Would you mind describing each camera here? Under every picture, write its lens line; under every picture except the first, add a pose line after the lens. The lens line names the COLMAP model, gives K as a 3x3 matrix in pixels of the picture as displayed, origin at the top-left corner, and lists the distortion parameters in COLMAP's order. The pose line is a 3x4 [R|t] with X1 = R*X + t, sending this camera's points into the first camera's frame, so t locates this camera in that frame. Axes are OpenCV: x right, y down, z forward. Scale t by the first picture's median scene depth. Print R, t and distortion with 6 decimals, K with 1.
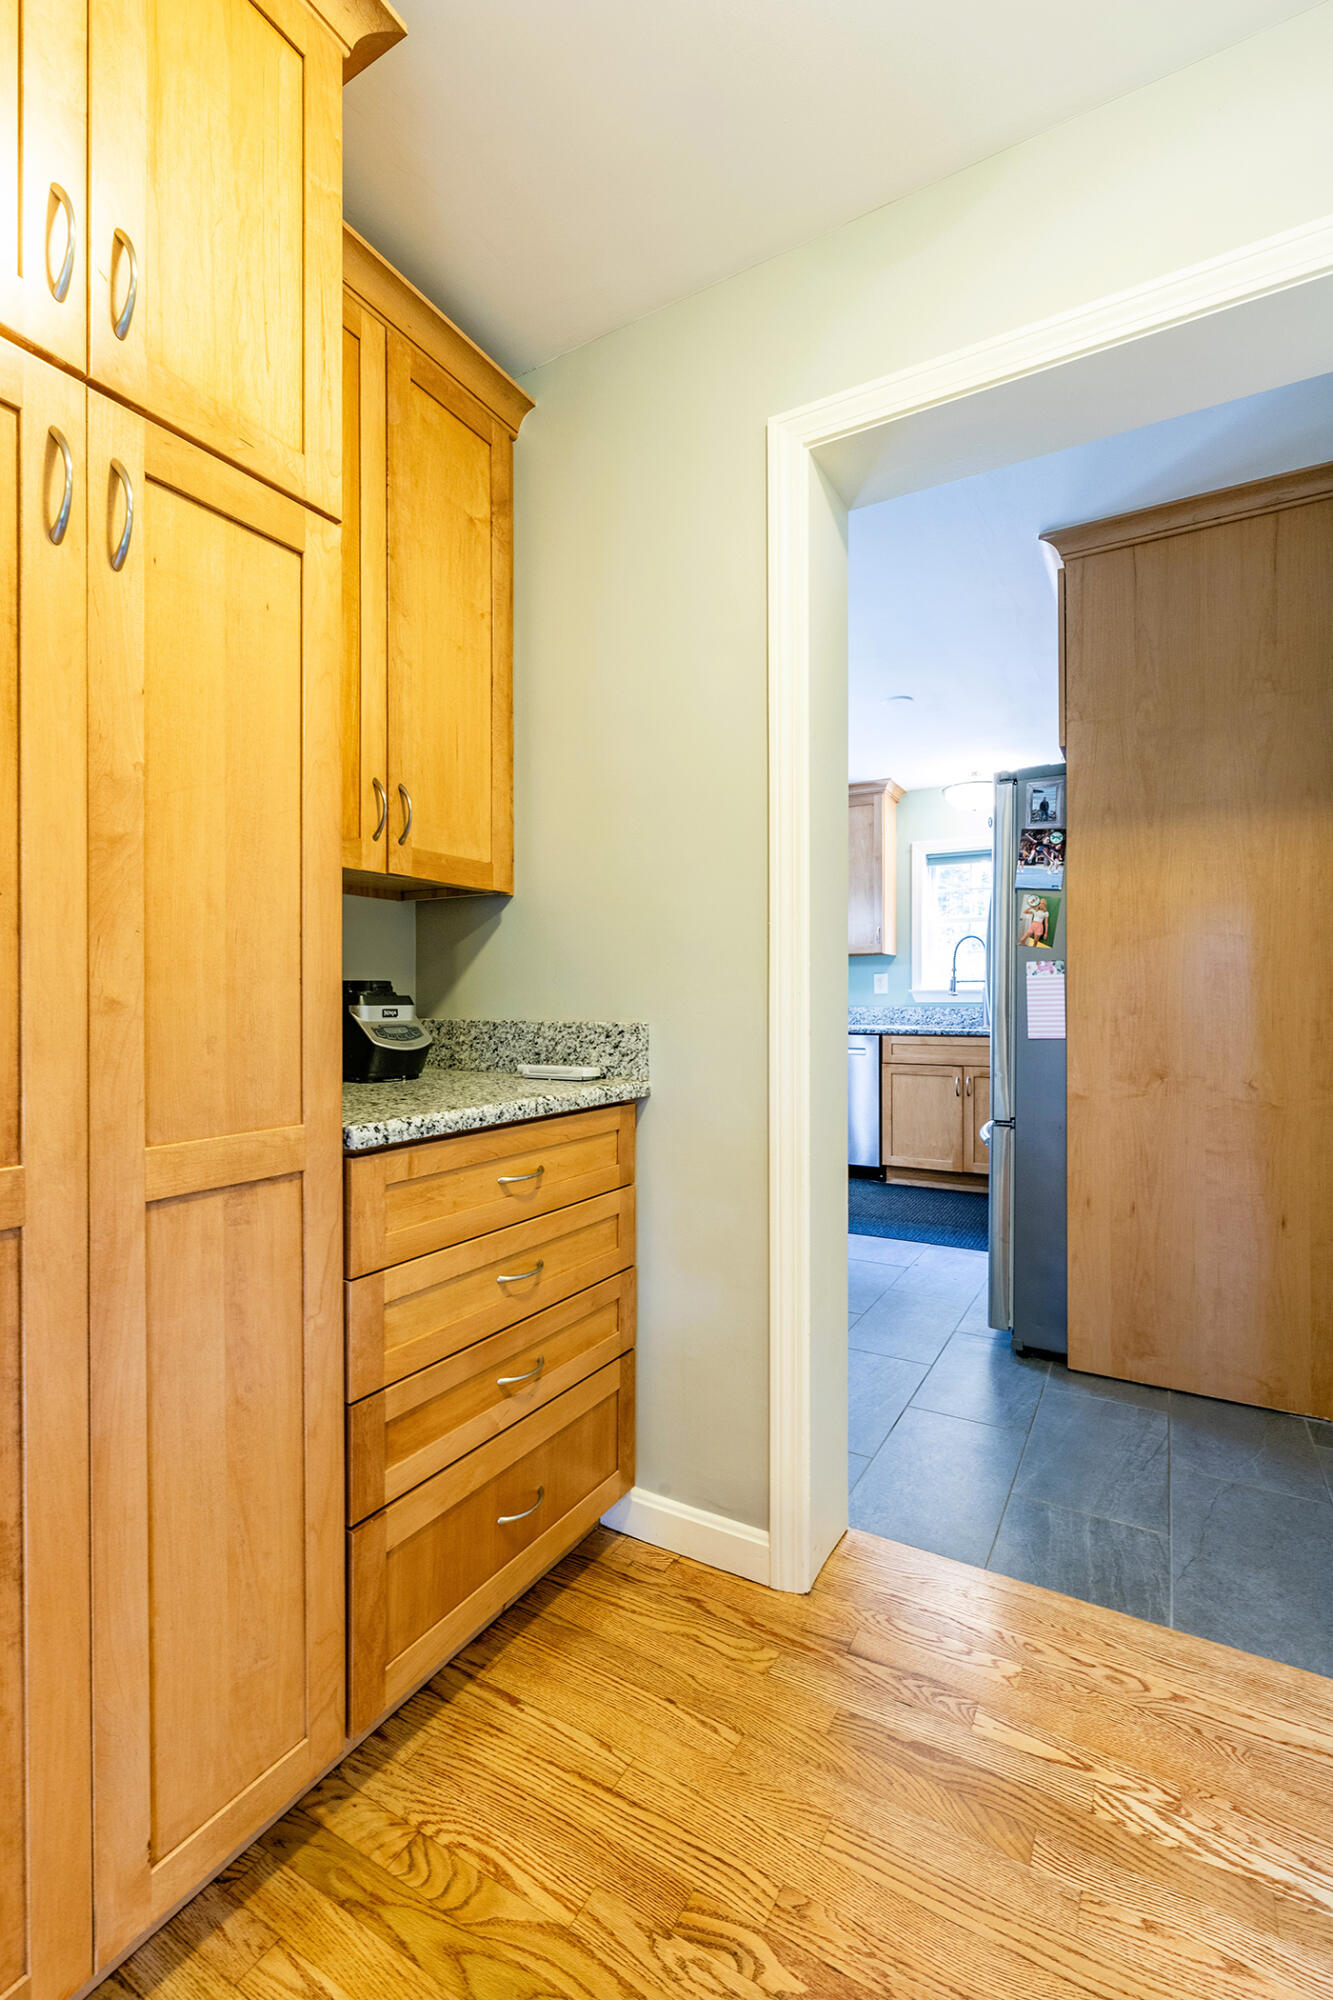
lens RADIAL K [[873.8, 0, 666.5], [0, 873.8, 1000.0], [0, 0, 1]] dist [0.000643, 0.000009]
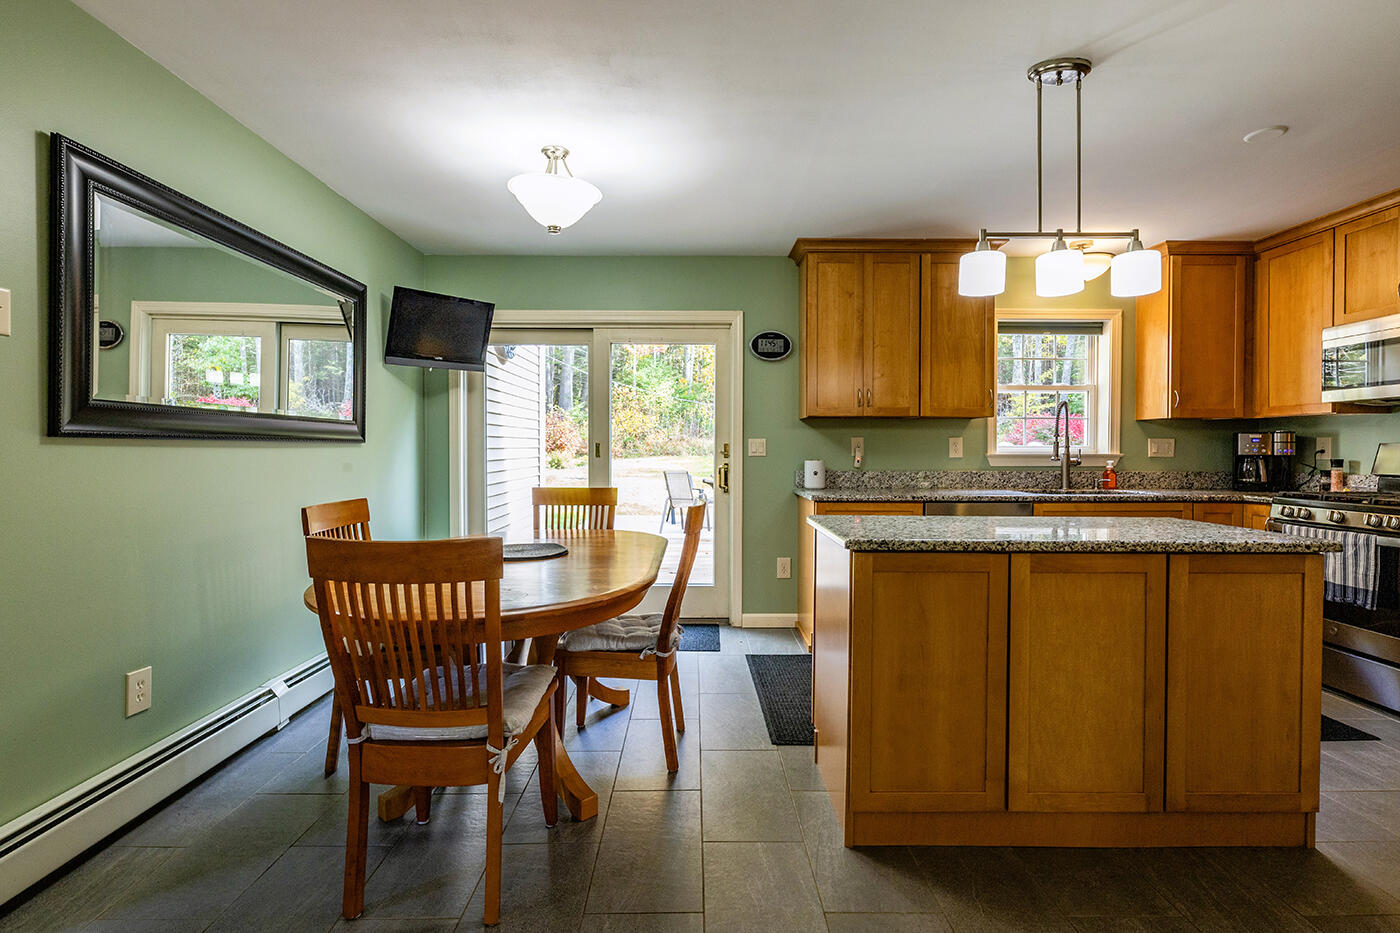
lens RADIAL K [[669.0, 0, 702.9], [0, 669.0, 458.1], [0, 0, 1]] dist [-0.002729, -0.000657]
pose [[0.858731, -0.004662, 0.512406, -0.431209], [-0.000986, 0.999942, 0.010750, -0.015919], [-0.512426, -0.009736, 0.858676, 0.537749]]
